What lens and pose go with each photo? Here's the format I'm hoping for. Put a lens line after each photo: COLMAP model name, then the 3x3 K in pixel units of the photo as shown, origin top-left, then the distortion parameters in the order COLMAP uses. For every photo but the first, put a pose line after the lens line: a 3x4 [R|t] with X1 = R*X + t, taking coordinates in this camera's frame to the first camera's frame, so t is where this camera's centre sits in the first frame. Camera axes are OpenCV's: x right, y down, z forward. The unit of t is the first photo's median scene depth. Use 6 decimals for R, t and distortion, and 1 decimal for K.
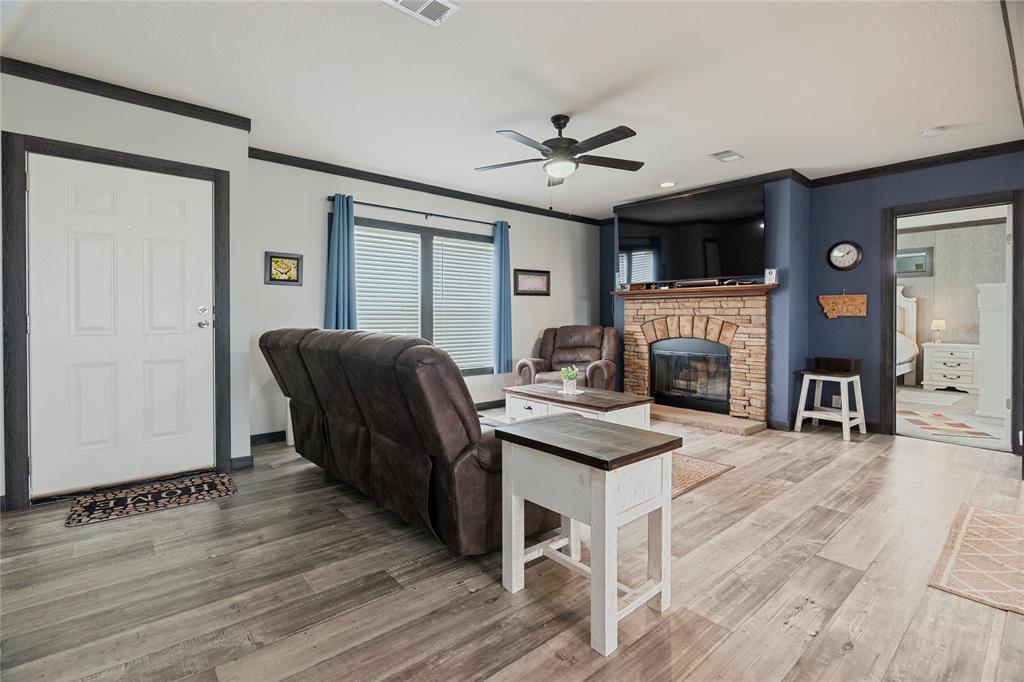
lens RADIAL K [[477.5, 0, 514.4], [0, 477.5, 326.9], [0, 0, 1]] dist [-0.017684, -0.000406]
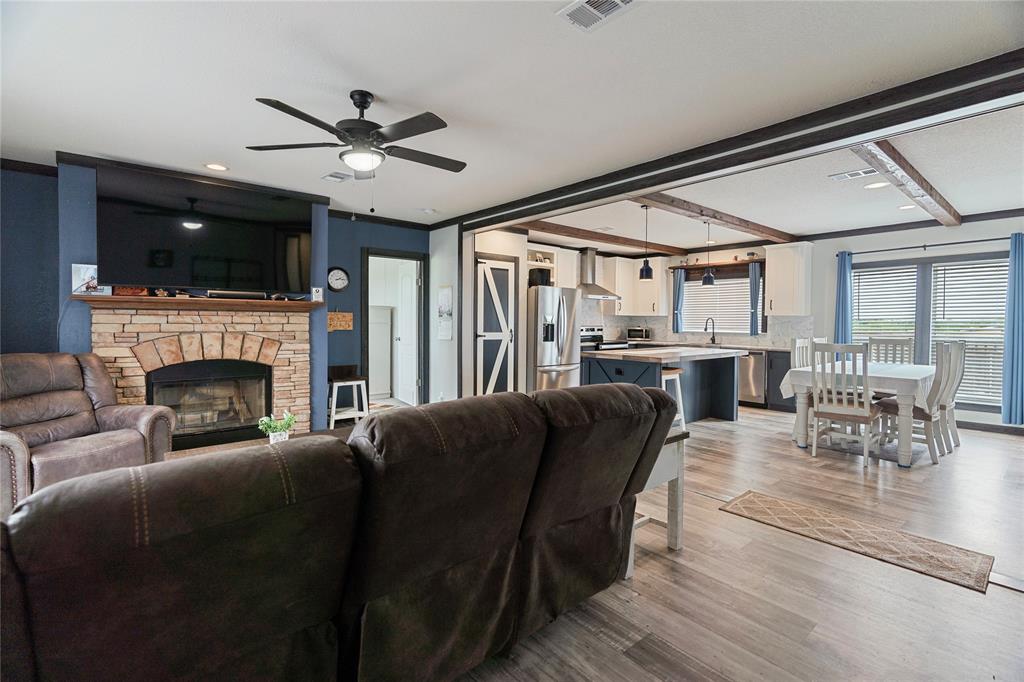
lens RADIAL K [[490.7, 0, 515.1], [0, 490.7, 329.6], [0, 0, 1]] dist [-0.002515, -0.000269]
pose [[-0.015932, -0.024849, 0.999564, -0.575201], [0.008246, 0.999654, 0.024983, -0.053993], [-0.999839, 0.008640, -0.015722, 0.598799]]
